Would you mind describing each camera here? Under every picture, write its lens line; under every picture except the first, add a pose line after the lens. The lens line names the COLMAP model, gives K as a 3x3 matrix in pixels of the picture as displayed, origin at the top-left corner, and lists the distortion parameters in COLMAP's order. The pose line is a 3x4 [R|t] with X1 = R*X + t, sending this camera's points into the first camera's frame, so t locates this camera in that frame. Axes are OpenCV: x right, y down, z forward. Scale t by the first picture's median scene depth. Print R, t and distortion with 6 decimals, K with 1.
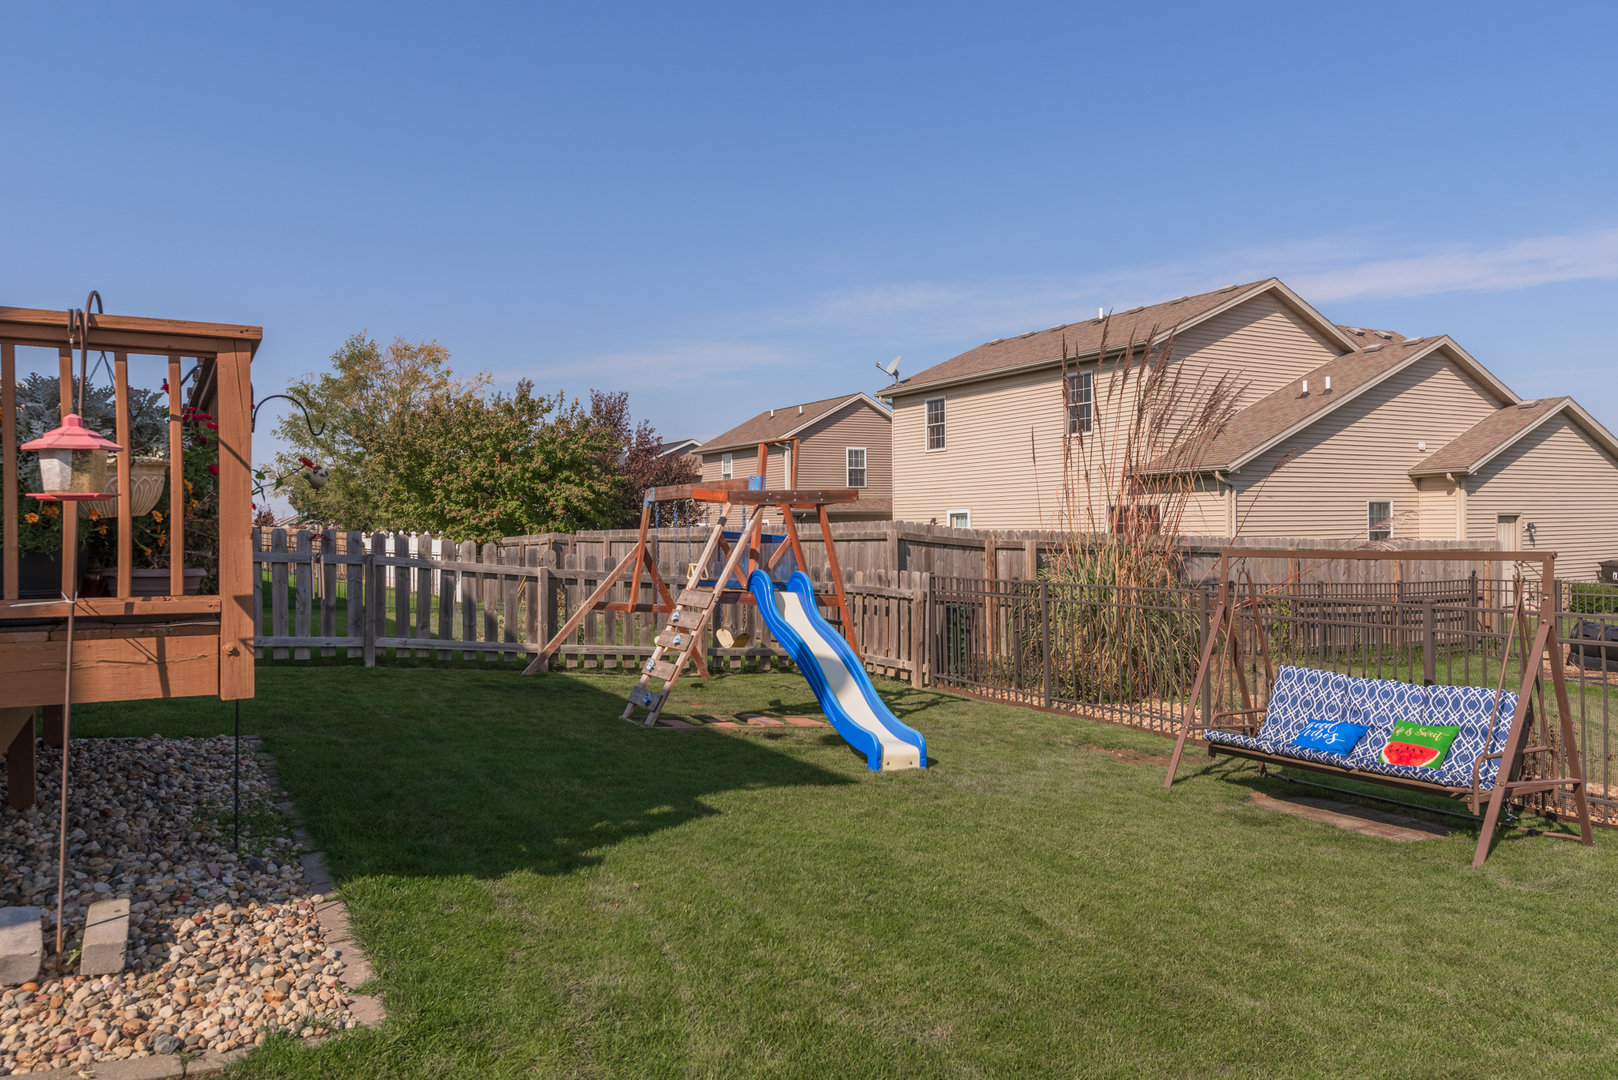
lens RADIAL K [[1137.5, 0, 842.8], [0, 1137.5, 536.9], [0, 0, 1]] dist [0.001116, -0.000075]
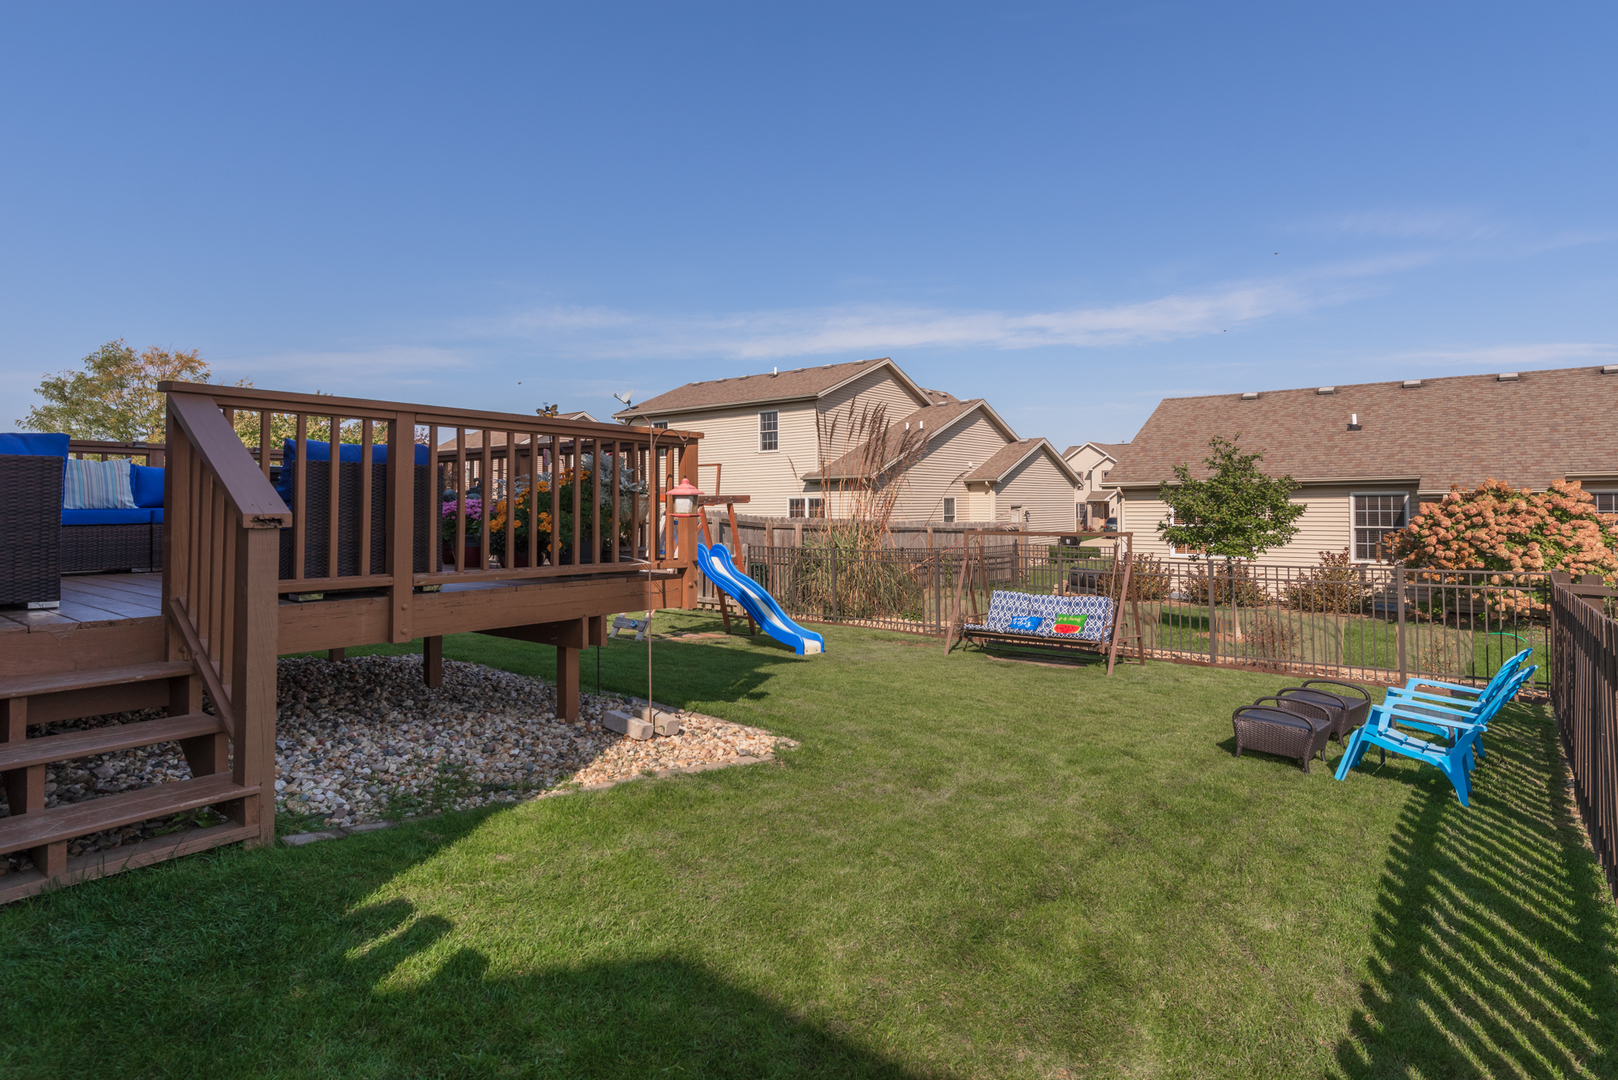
lens RADIAL K [[852.2, 0, 810.9], [0, 852.2, 502.3], [0, 0, 1]] dist [-0.000994, -0.000065]
pose [[0.937897, 0.007128, 0.346840, -0.148420], [-0.001673, 0.999870, -0.016024, -0.004603], [-0.346909, 0.014448, 0.937788, -0.091820]]
